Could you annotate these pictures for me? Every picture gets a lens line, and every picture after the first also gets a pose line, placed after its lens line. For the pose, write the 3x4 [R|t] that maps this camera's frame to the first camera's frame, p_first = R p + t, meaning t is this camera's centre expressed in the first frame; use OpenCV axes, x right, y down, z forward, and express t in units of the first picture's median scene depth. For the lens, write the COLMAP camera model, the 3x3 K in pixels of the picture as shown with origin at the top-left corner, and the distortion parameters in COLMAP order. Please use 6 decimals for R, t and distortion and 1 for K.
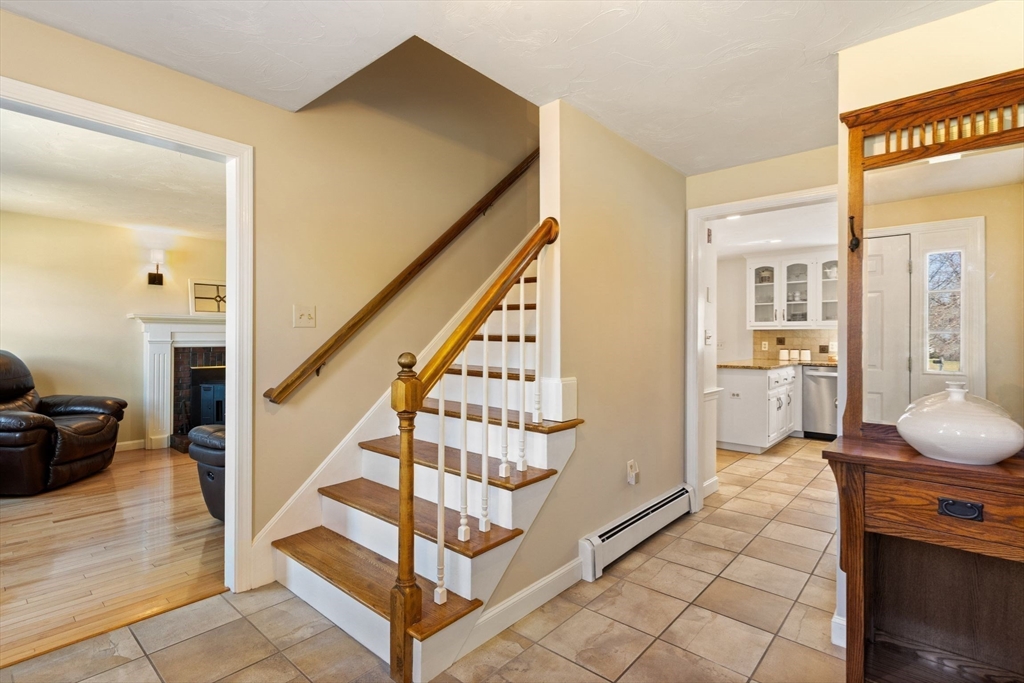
lens RADIAL K [[489.4, 0, 515.7], [0, 489.4, 336.8], [0, 0, 1]] dist [-0.003459, -0.001301]
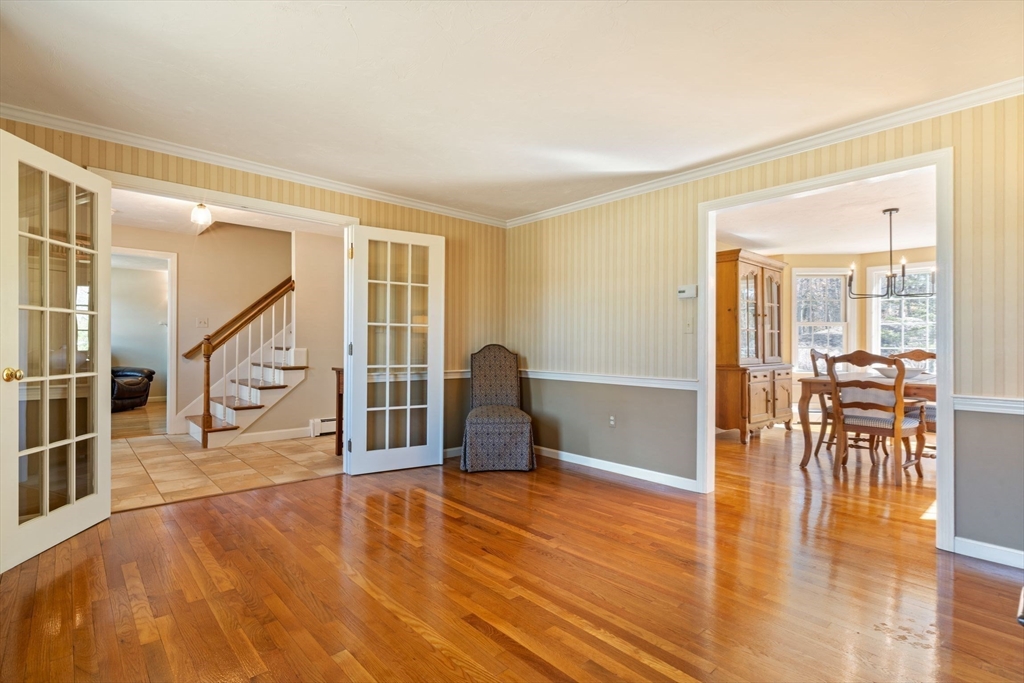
lens RADIAL K [[489.4, 0, 512.0], [0, 489.4, 341.5], [0, 0, 1]] dist [-0.003459, -0.001301]
pose [[0.992605, -0.002383, -0.121369, 0.714278], [0.002570, 0.999996, 0.001386, 0.025628], [0.121365, -0.001687, 0.992607, -0.611791]]
